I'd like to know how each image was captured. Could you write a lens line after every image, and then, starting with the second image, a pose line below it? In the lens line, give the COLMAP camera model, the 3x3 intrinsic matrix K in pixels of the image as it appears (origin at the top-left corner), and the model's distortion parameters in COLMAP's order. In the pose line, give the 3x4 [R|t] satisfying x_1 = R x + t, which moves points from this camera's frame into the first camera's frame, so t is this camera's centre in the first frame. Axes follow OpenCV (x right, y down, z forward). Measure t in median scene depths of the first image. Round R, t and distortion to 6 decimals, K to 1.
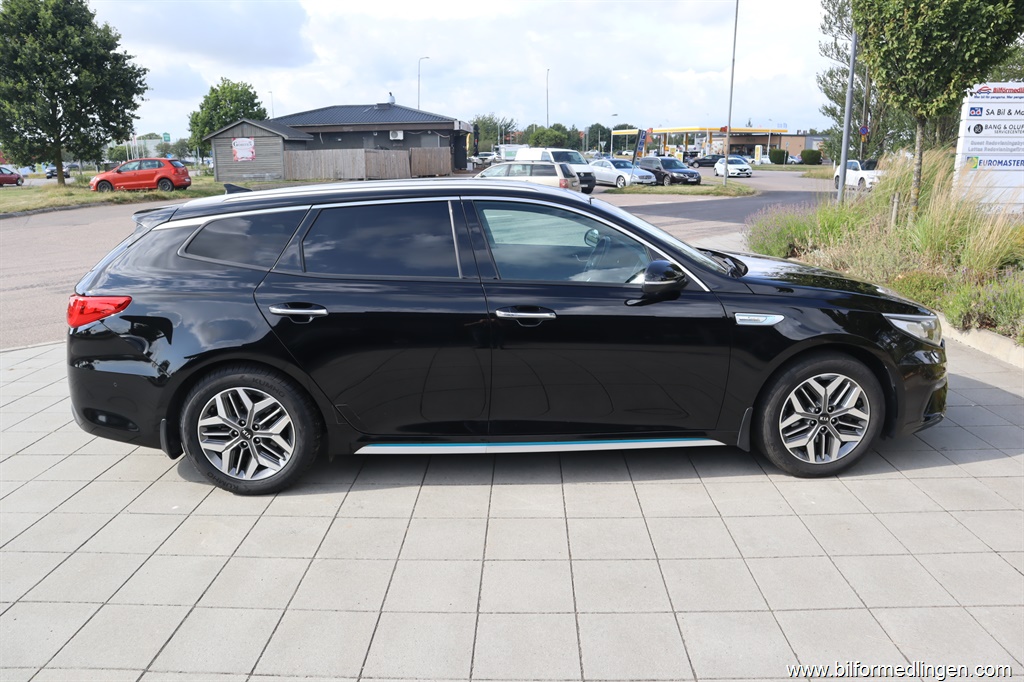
lens RADIAL K [[714.8, 0, 514.7], [0, 714.8, 348.1], [0, 0, 1]] dist [-0.119395, 0.074061]
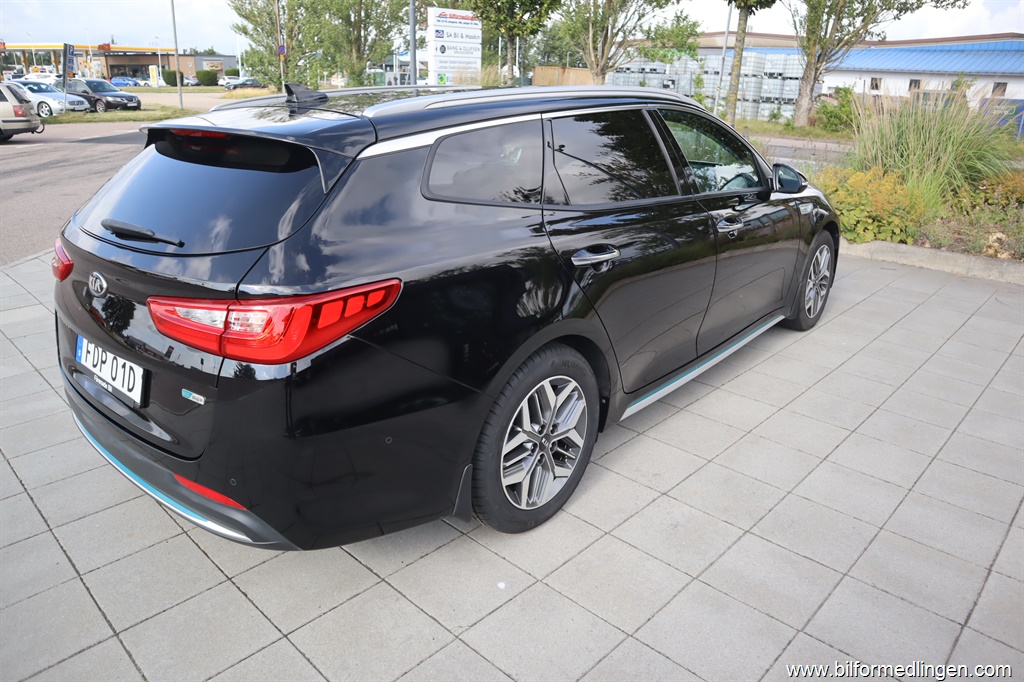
lens RADIAL K [[714.8, 0, 511.2], [0, 714.8, 342.5], [0, 0, 1]] dist [-0.119395, 0.074061]
pose [[0.677724, -0.237248, 0.695991, -0.098309], [0.169390, 0.971435, 0.166197, -0.011305], [-0.715540, 0.005257, 0.698552, 0.057991]]
